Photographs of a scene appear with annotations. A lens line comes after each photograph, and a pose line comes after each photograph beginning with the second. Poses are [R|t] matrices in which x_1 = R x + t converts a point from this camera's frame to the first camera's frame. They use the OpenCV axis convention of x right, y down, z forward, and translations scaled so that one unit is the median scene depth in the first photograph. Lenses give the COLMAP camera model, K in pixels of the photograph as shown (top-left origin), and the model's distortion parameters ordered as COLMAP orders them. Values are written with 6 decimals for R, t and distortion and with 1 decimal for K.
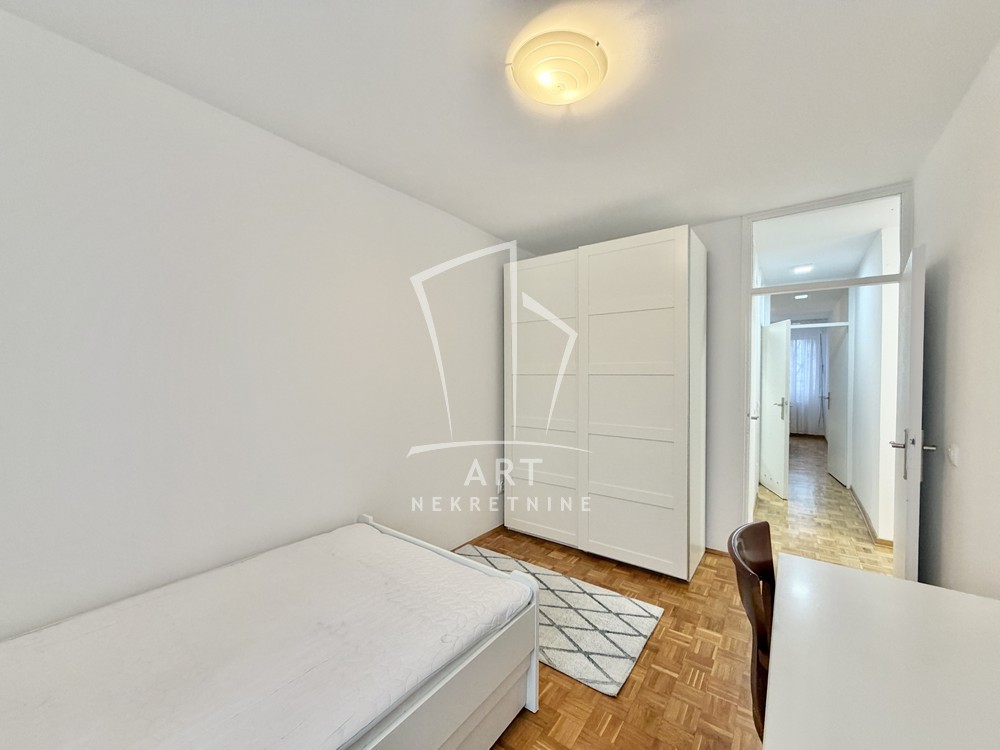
lens RADIAL K [[397.7, 0, 495.6], [0, 397.7, 376.3], [0, 0, 1]] dist [0.002675, 0.000114]
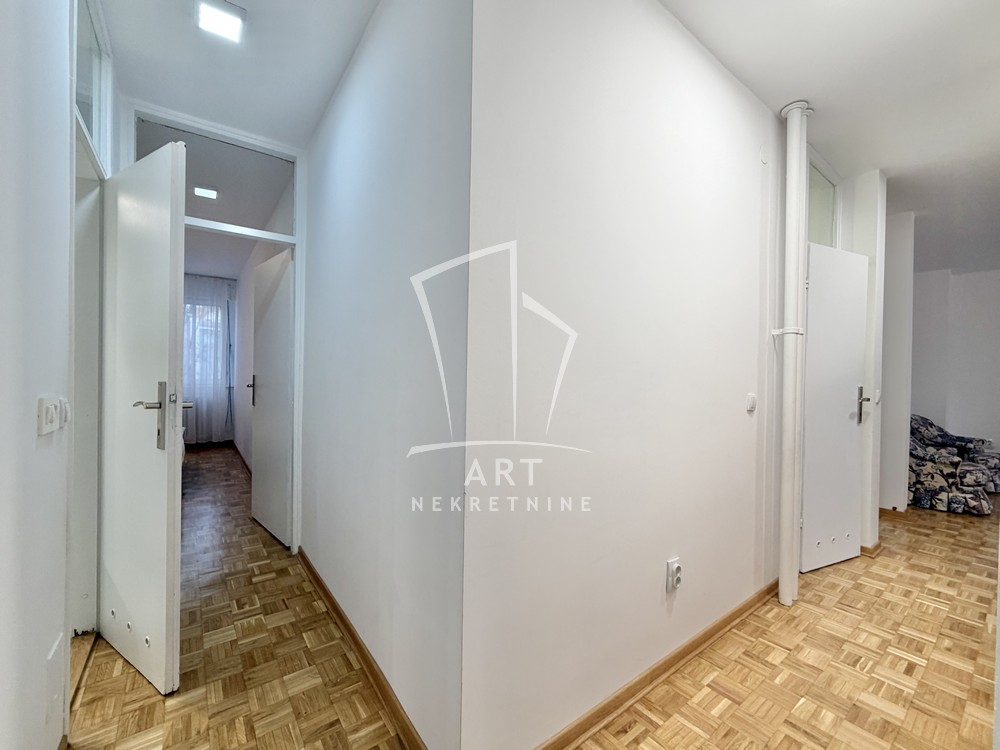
lens RADIAL K [[407.8, 0, 484.5], [0, 407.8, 376.0], [0, 0, 1]] dist [0.002348, 0.000195]
pose [[0.298697, -0.007657, 0.954317, 0.276933], [-0.002087, 0.999960, 0.008677, 0.025860], [-0.954346, -0.004583, 0.298669, 0.372906]]
